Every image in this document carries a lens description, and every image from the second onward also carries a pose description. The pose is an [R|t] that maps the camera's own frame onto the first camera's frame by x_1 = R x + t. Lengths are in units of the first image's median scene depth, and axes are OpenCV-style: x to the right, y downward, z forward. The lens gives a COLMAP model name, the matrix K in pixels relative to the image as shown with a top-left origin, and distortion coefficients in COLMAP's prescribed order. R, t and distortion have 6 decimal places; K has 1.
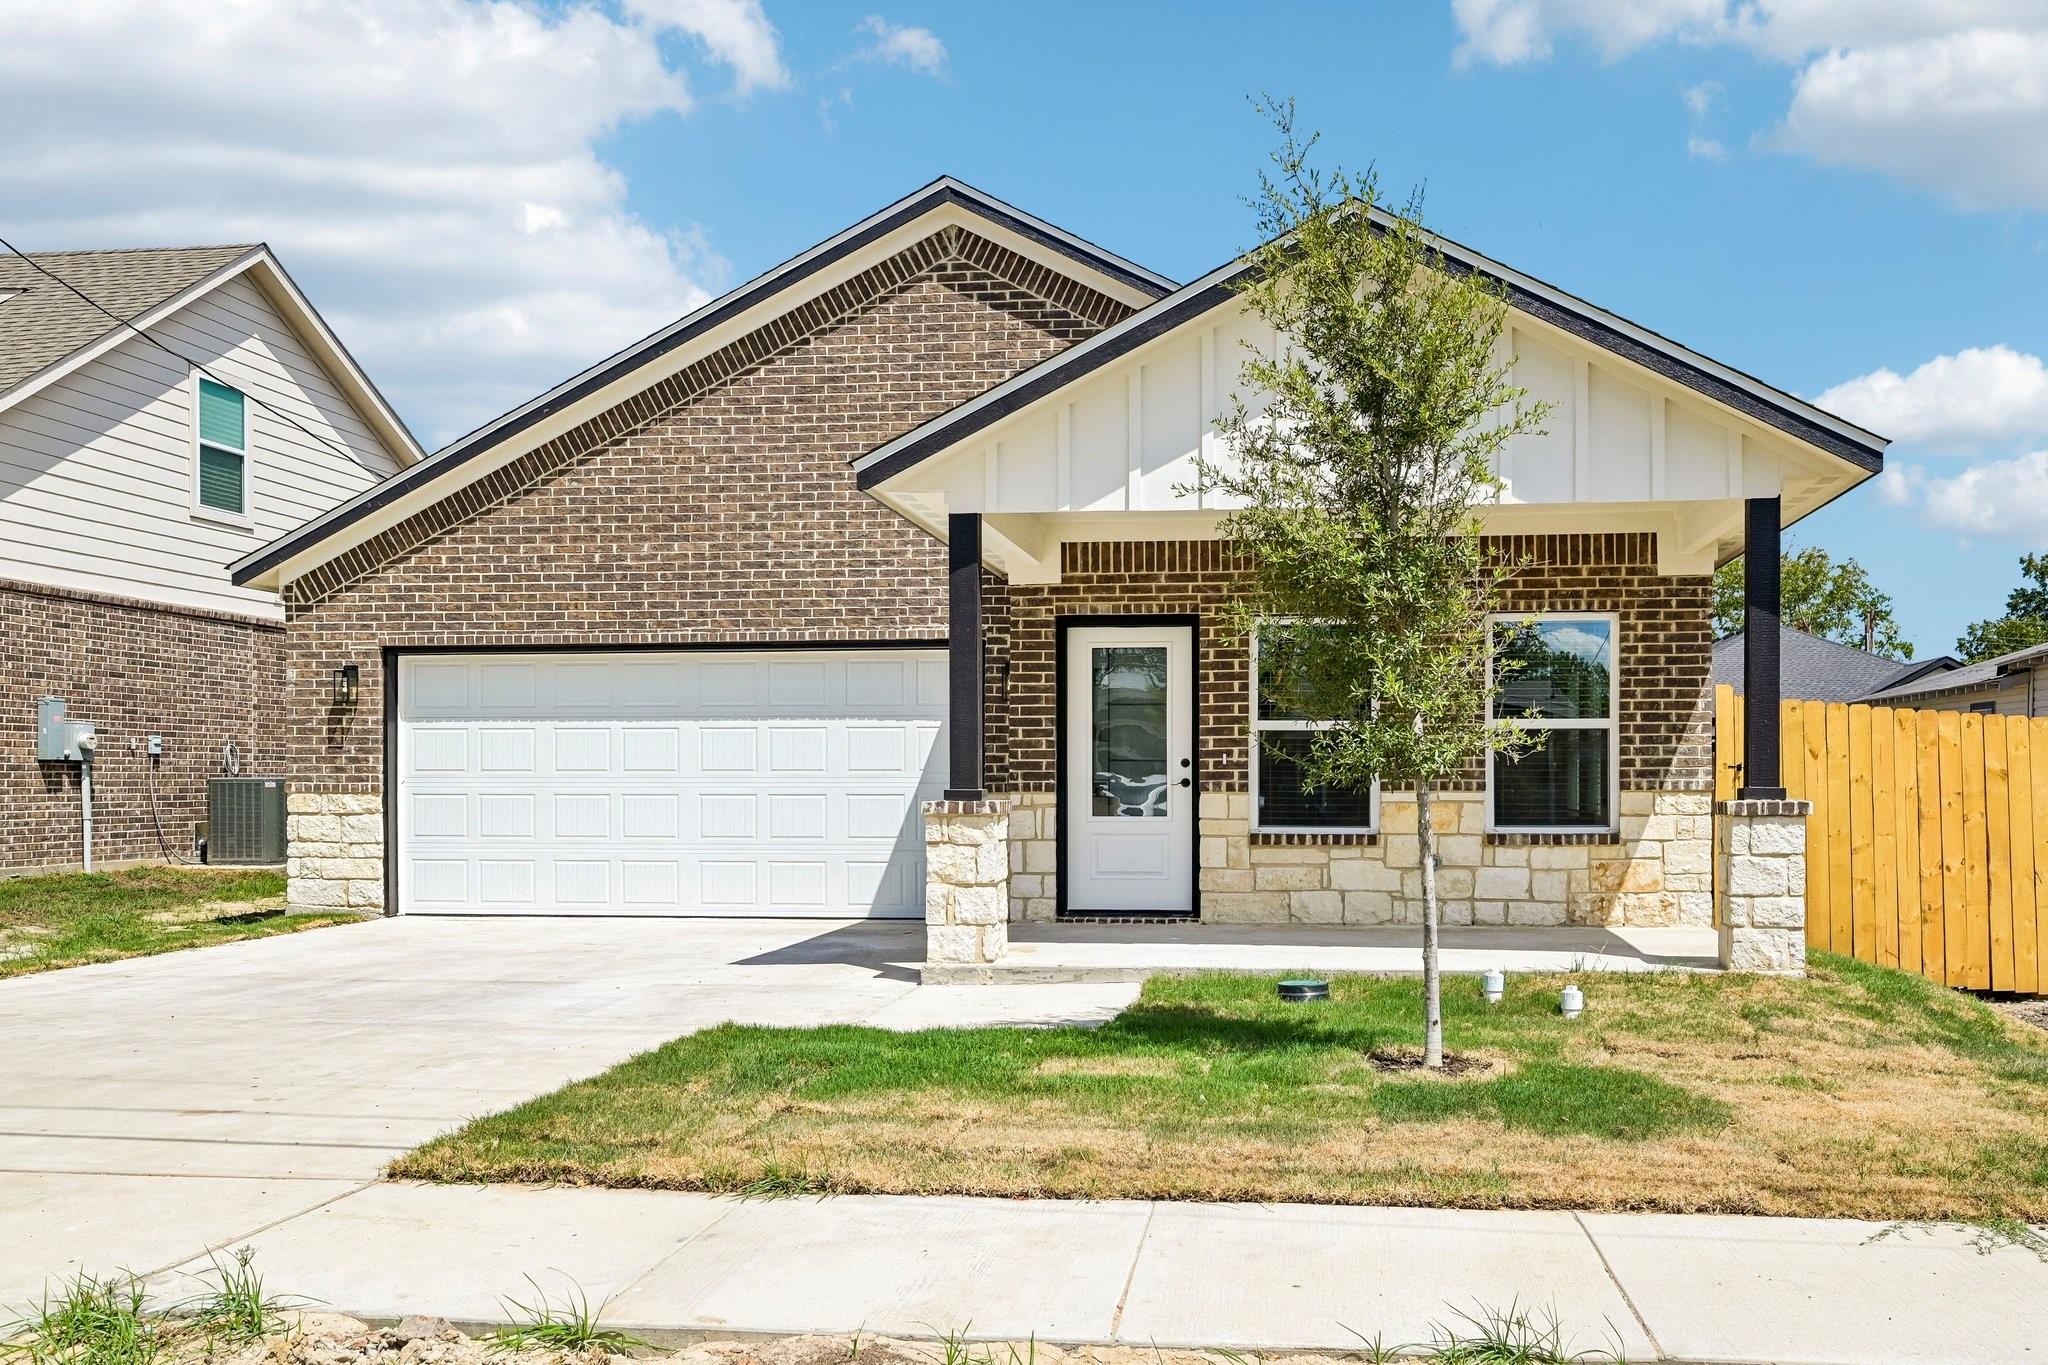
lens RADIAL K [[1802.3, 0, 1122.4], [0, 1802.3, 795.4], [0, 0, 1]] dist [0.001717, -0.004337]
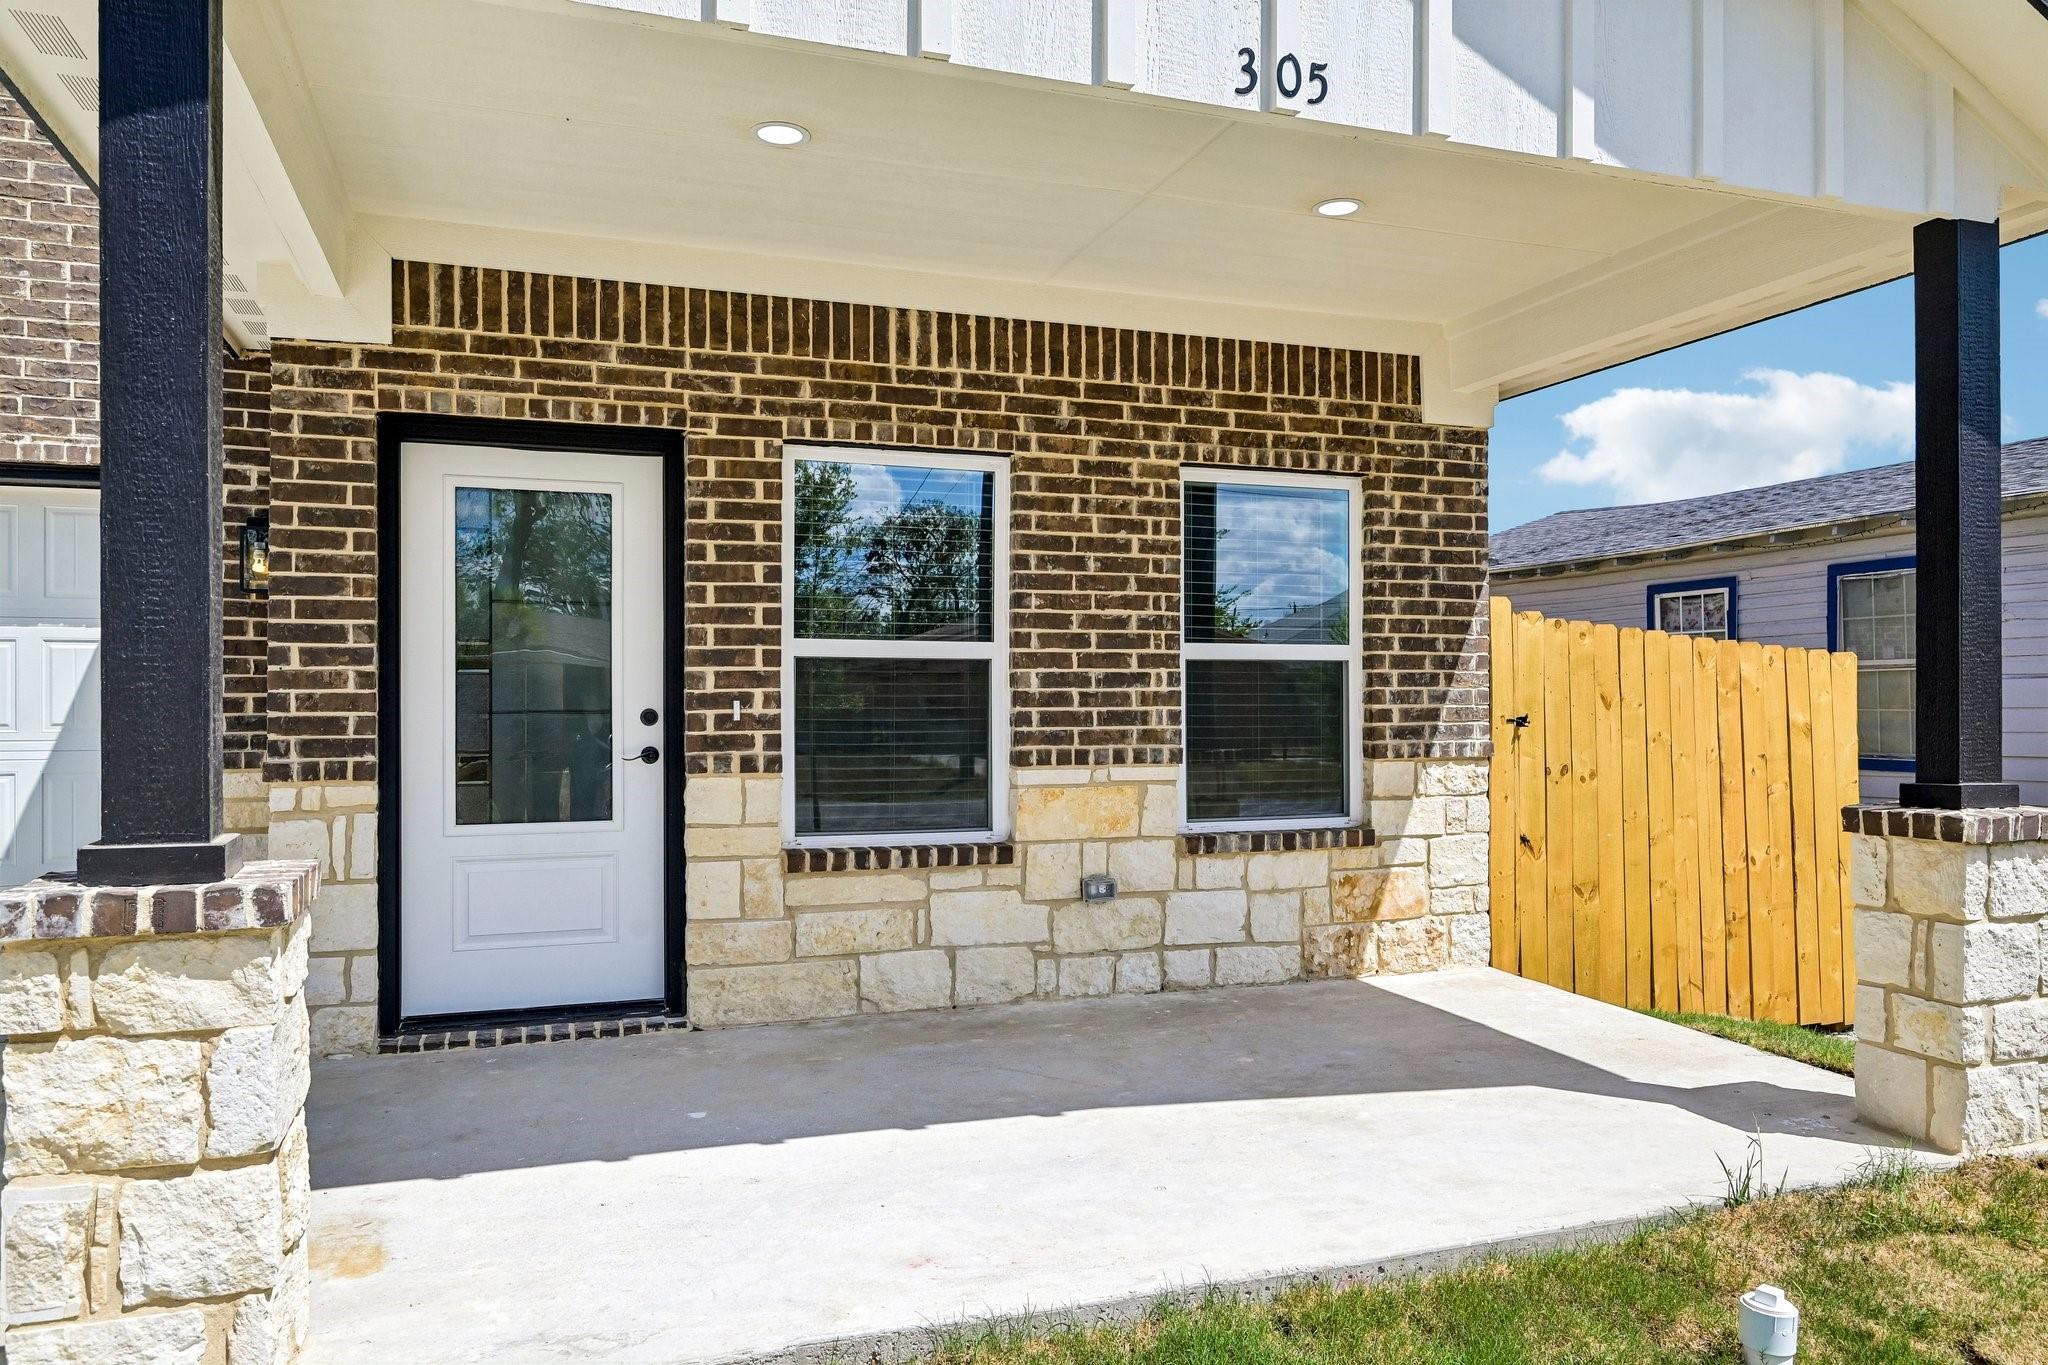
lens RADIAL K [[1416.2, 0, 1028.2], [0, 1416.2, 694.8], [0, 0, 1]] dist [-0.003996, 0.003954]
pose [[0.892586, 0.000187, 0.450877, -0.053177], [0.003234, 0.999972, -0.006817, -0.021735], [-0.450865, 0.007543, 0.892560, 0.595541]]
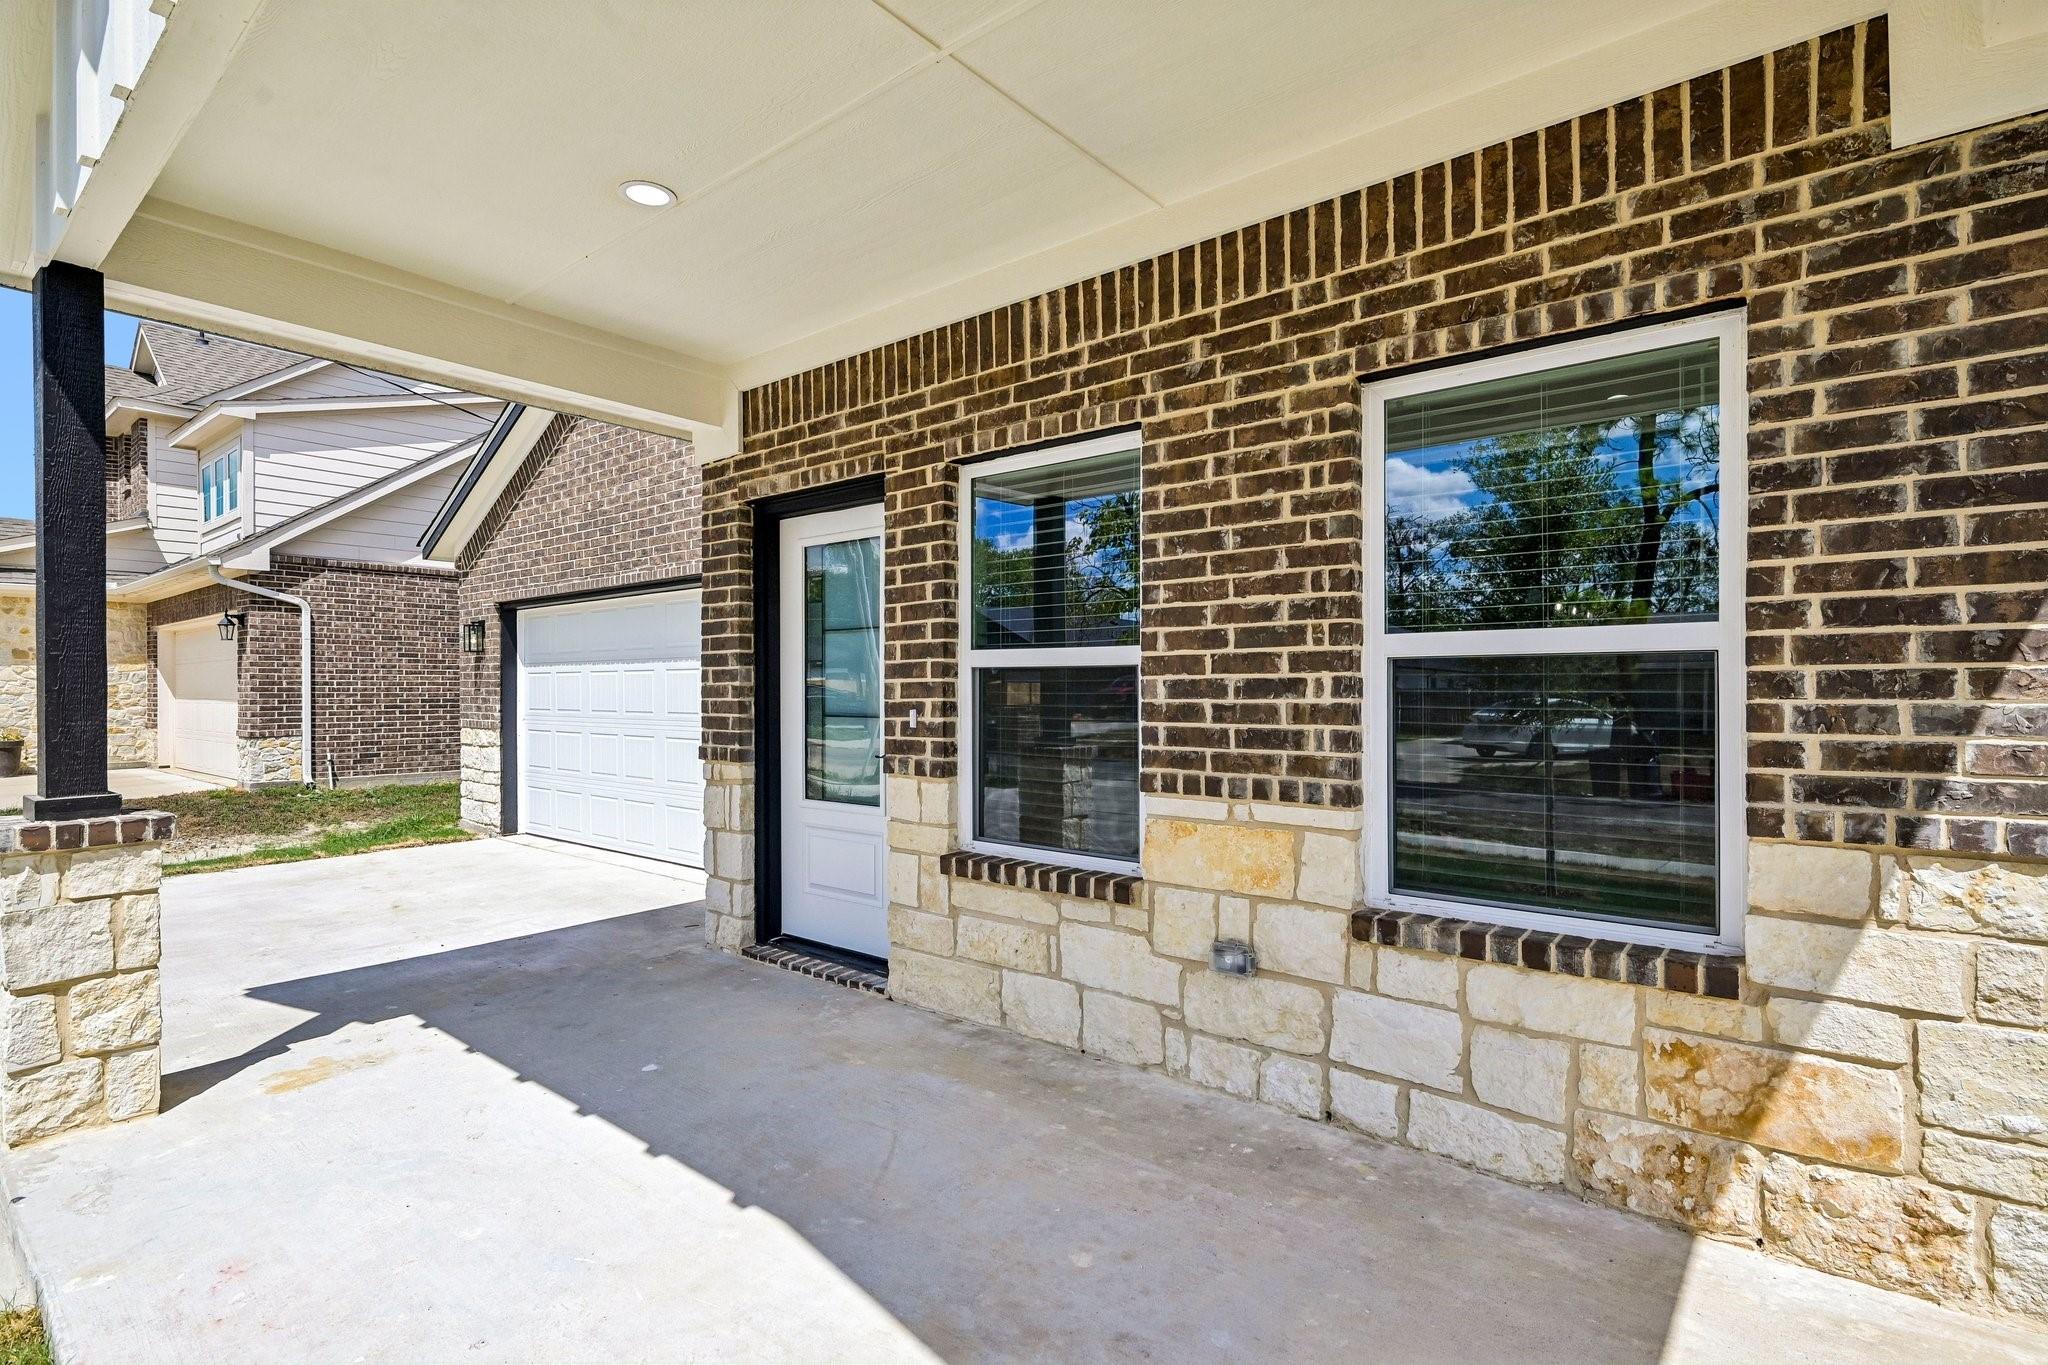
lens RADIAL K [[996.3, 0, 1012.4], [0, 996.3, 694.5], [0, 0, 1]] dist [0.002266, 0.000269]
pose [[0.839055, 0.001310, -0.544045, 0.255719], [-0.002377, 0.999996, -0.001258, -0.027555], [0.544041, 0.002349, 0.839055, 0.751204]]
